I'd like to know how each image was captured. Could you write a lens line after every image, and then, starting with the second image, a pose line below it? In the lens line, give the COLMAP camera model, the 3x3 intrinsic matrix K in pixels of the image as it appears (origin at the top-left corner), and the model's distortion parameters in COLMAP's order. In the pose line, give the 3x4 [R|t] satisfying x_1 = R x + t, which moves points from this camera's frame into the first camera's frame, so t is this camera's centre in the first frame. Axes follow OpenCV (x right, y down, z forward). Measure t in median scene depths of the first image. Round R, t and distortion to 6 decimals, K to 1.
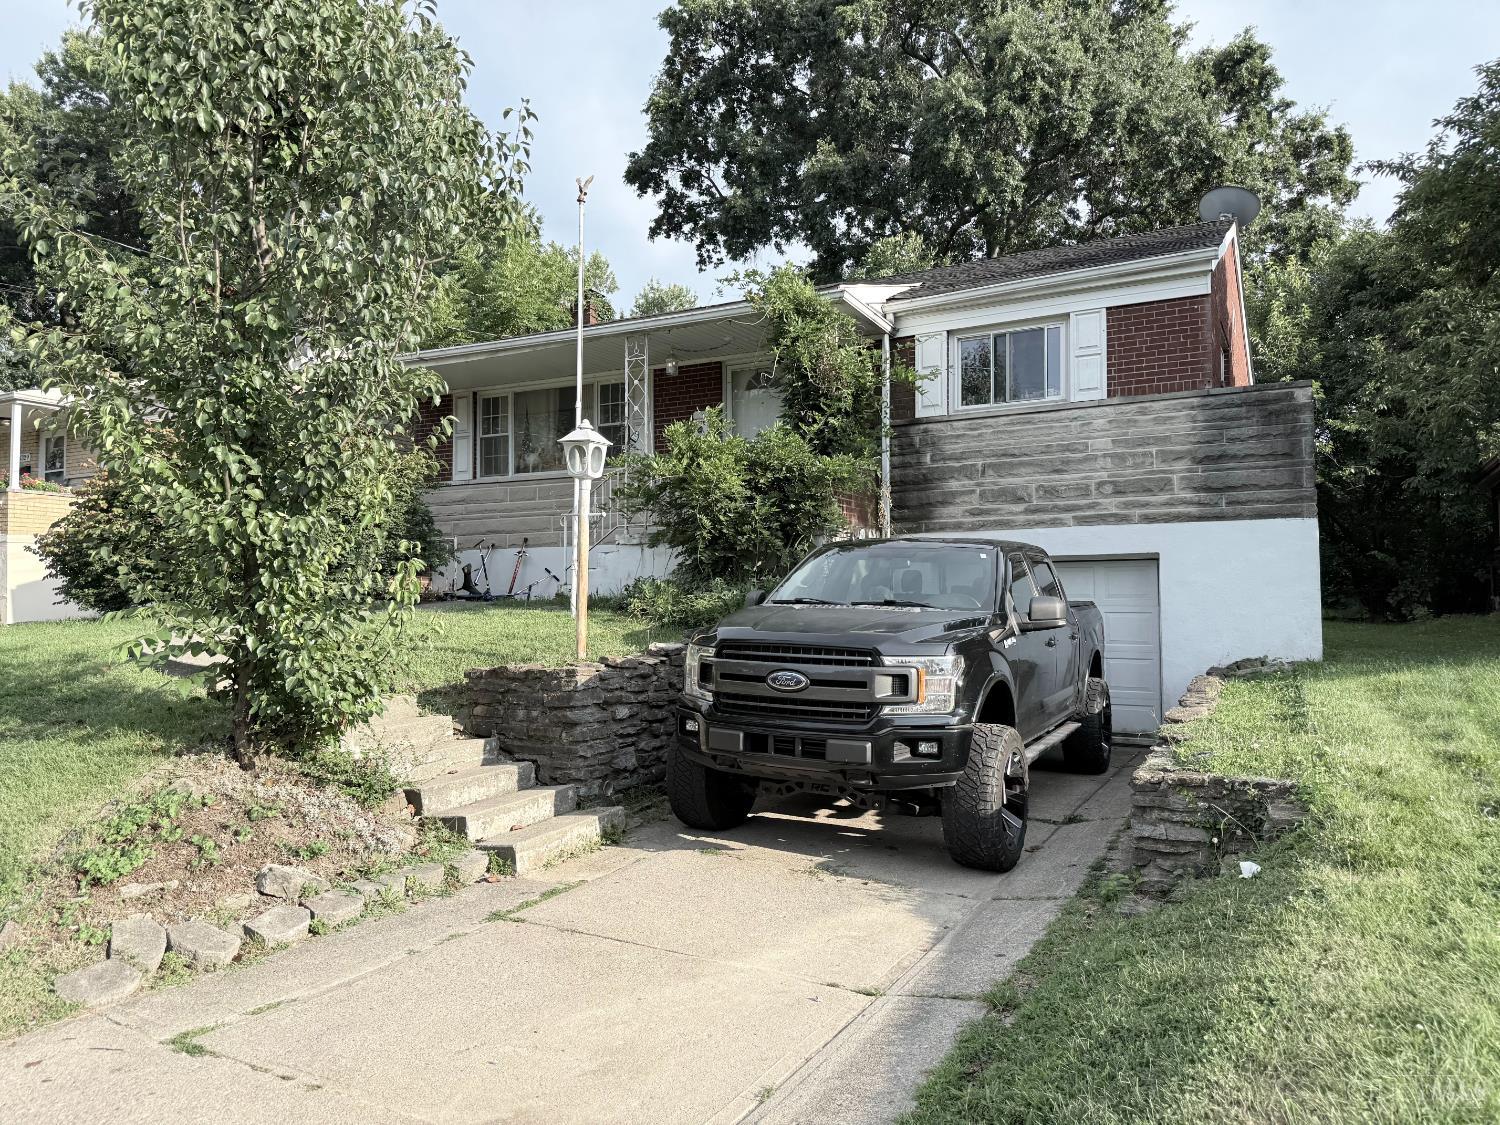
lens RADIAL K [[1052.9, 0, 730.4], [0, 1052.9, 568.8], [0, 0, 1]] dist [0.107548, -0.126308]
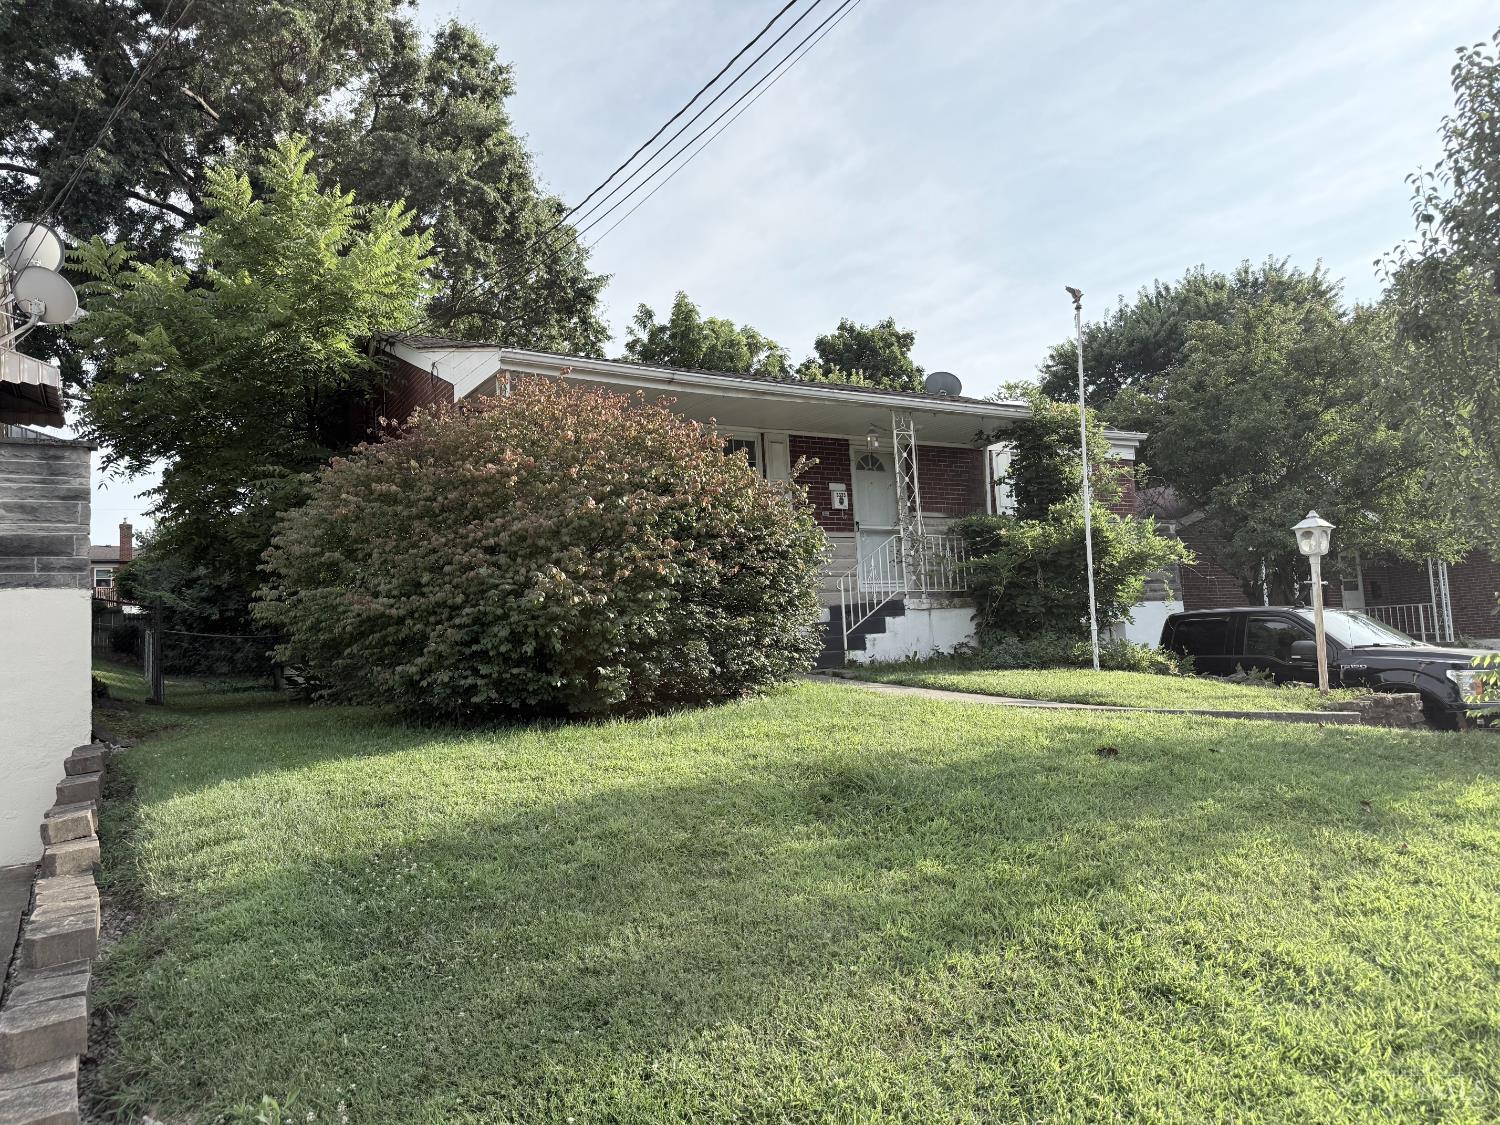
lens RADIAL K [[1067.9, 0, 750.0], [0, 1067.9, 562.5], [0, 0, 1]] dist [0.079452, -0.113563]
pose [[0.516583, 0.054510, 0.854500, -1.094685], [0.016677, 0.997142, -0.073691, 0.005808], [-0.856074, 0.052319, 0.514198, 0.606398]]
